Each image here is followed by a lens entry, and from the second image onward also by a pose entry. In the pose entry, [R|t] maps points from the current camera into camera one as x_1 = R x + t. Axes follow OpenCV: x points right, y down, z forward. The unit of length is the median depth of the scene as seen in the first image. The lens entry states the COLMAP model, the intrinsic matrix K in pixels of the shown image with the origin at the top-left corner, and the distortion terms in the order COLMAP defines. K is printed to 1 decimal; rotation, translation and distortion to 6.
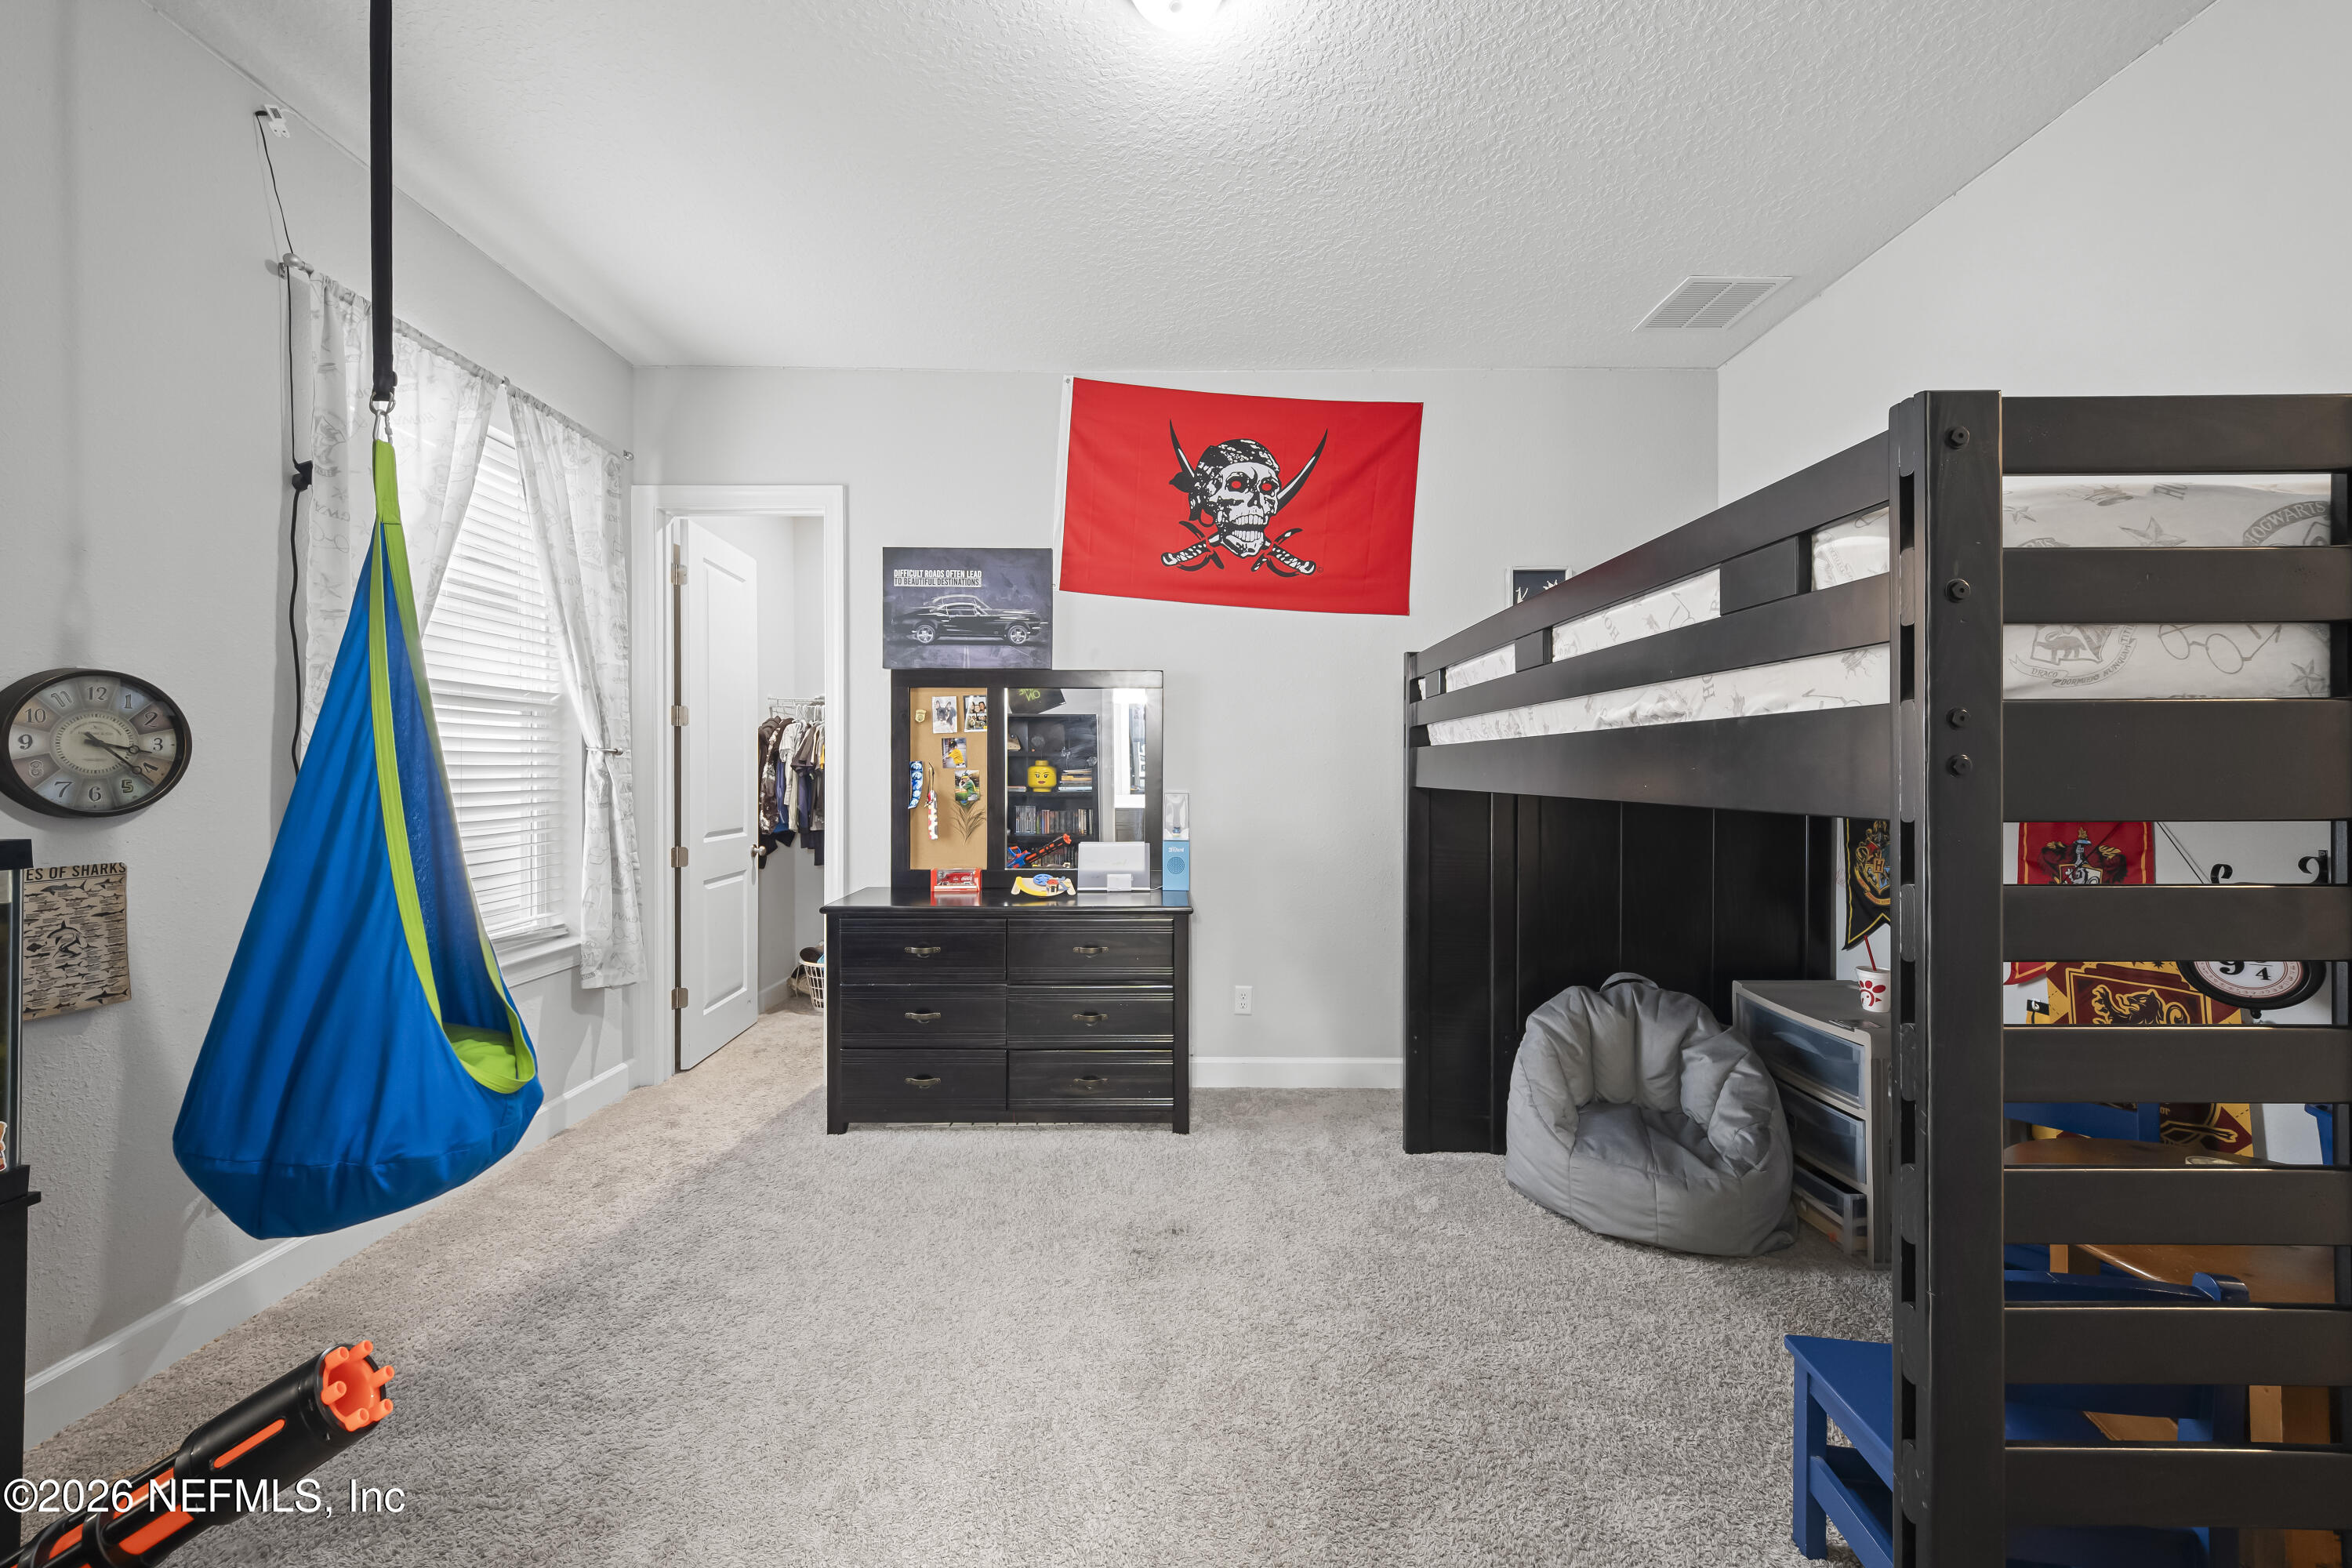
lens RADIAL K [[820.8, 0, 1172.5], [0, 820.8, 773.7], [0, 0, 1]] dist [0.009405, -0.002859]
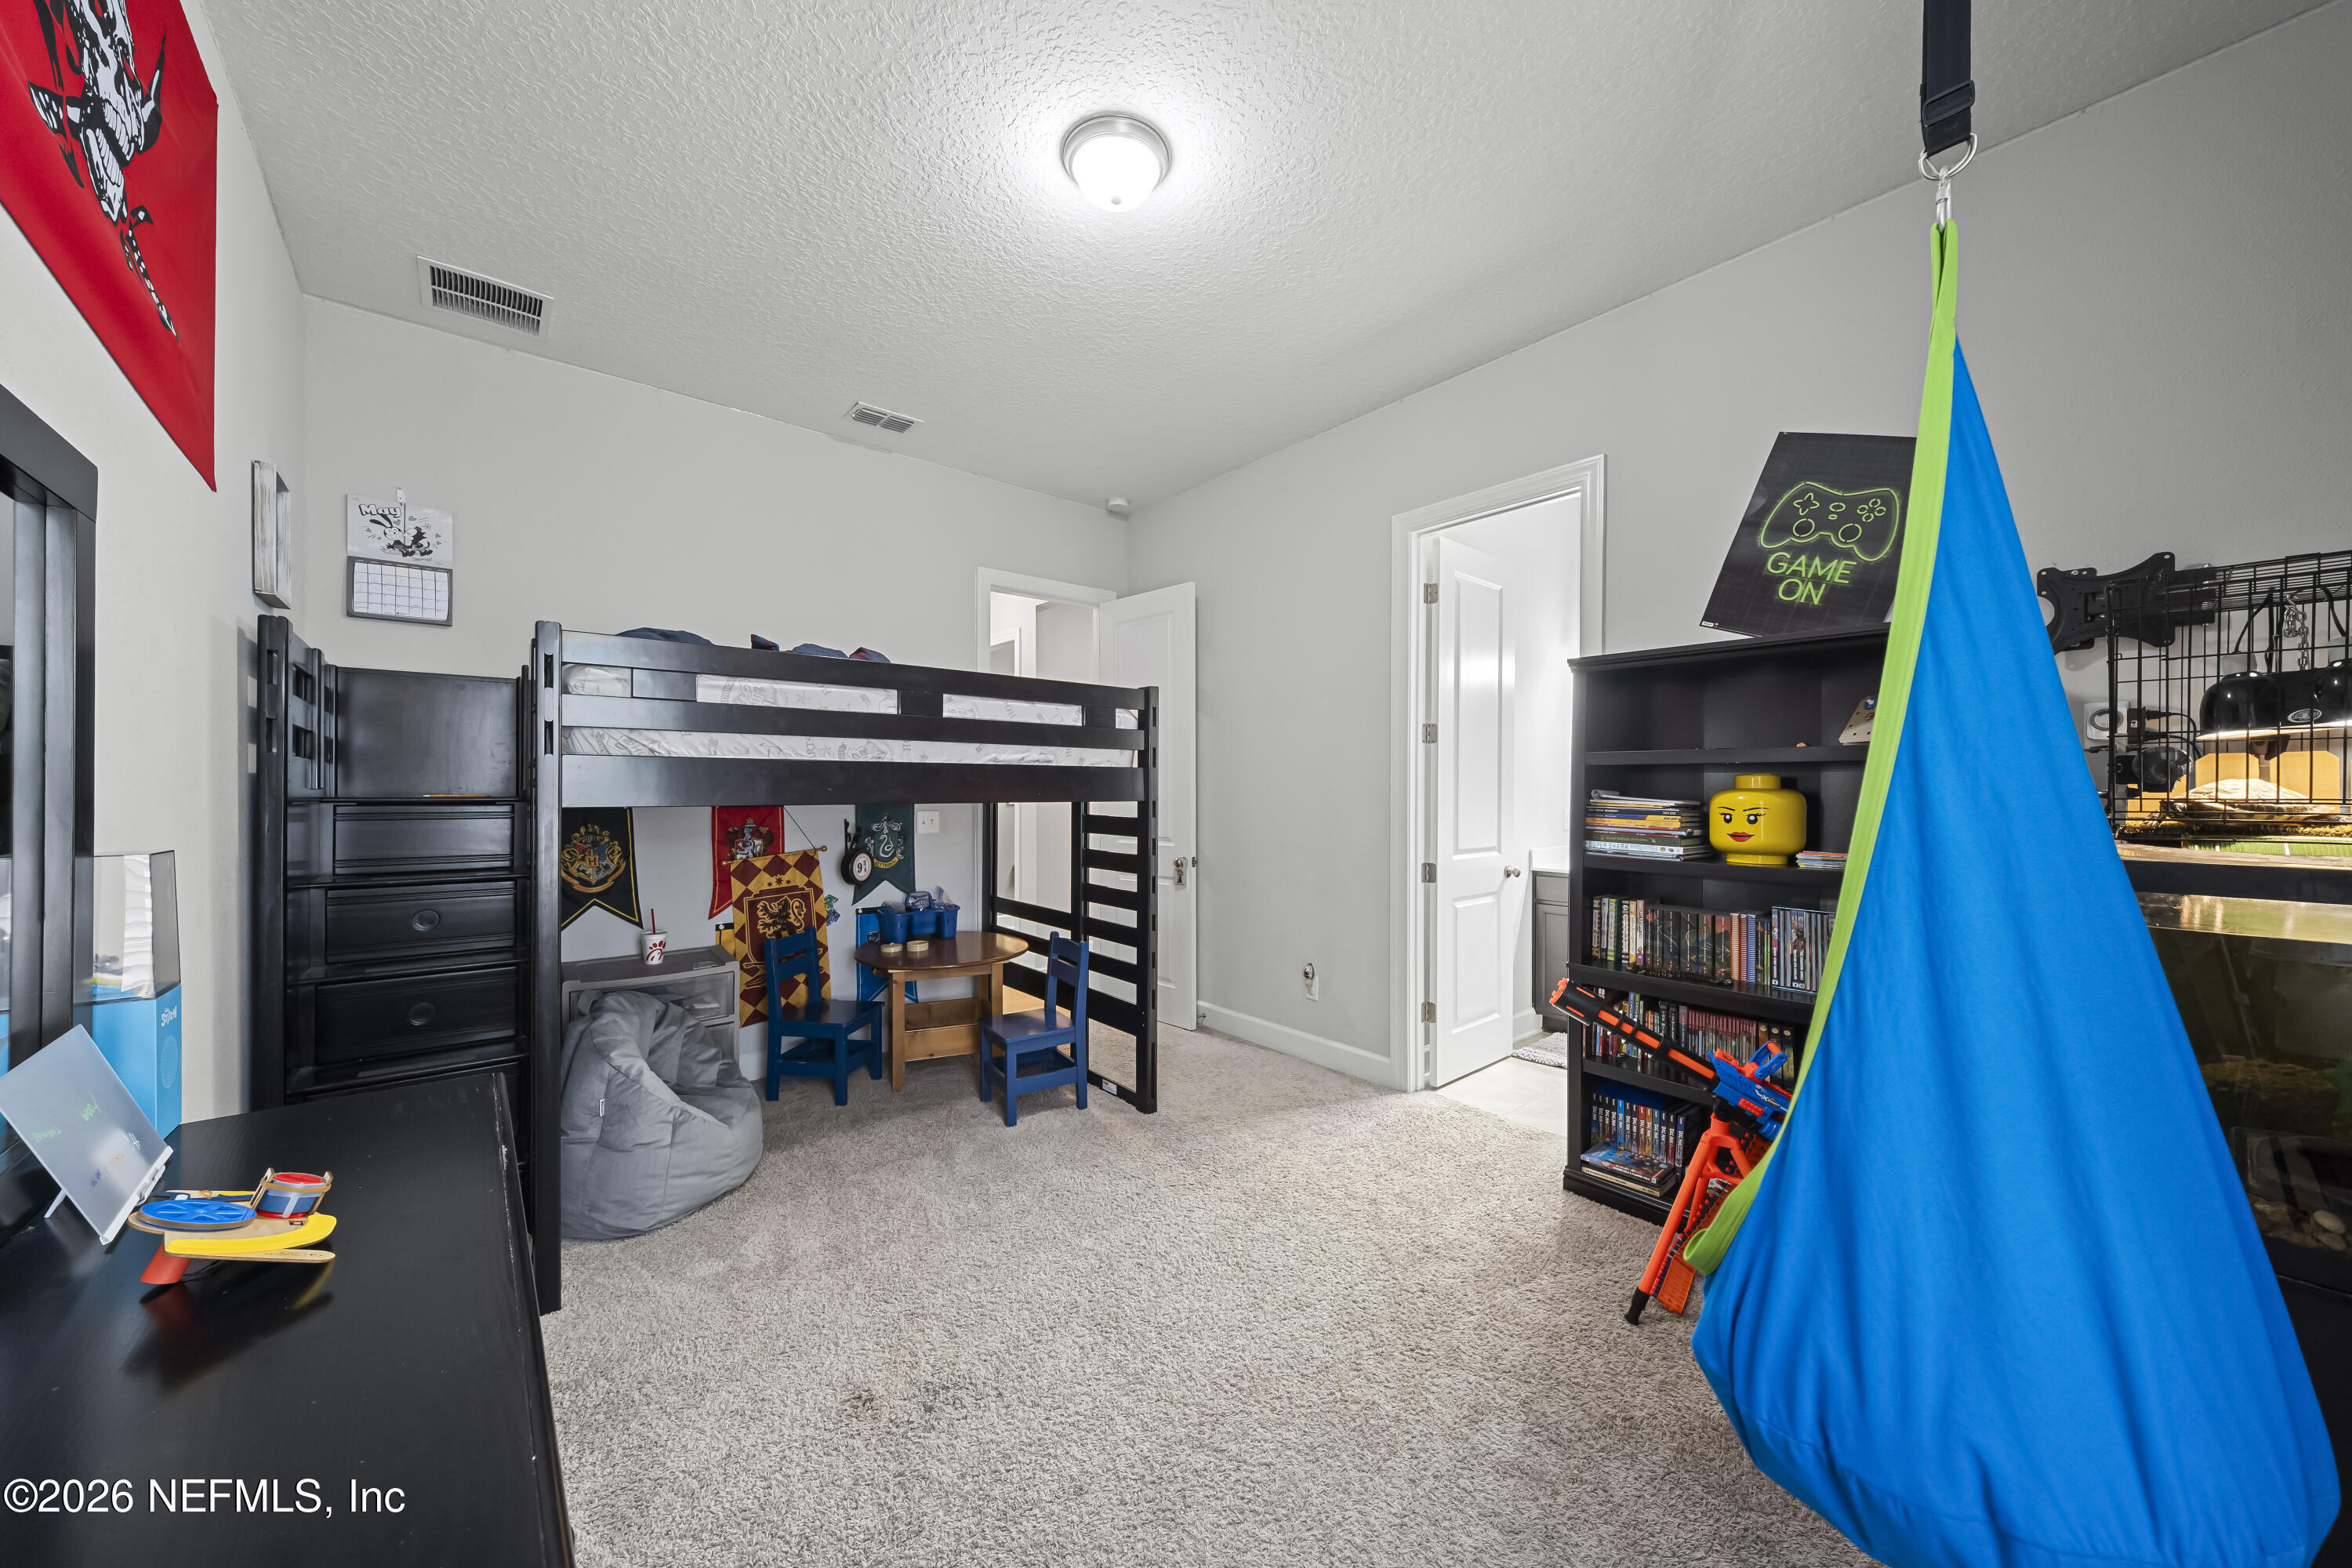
lens RADIAL K [[820.8, 0, 1176.2], [0, 820.8, 788.7], [0, 0, 1]] dist [0.009405, -0.002859]
pose [[-0.658711, -0.001951, 0.752394, -0.878897], [-0.000479, 0.999998, 0.002174, -0.002698], [-0.752396, 0.001072, -0.658710, 1.514569]]
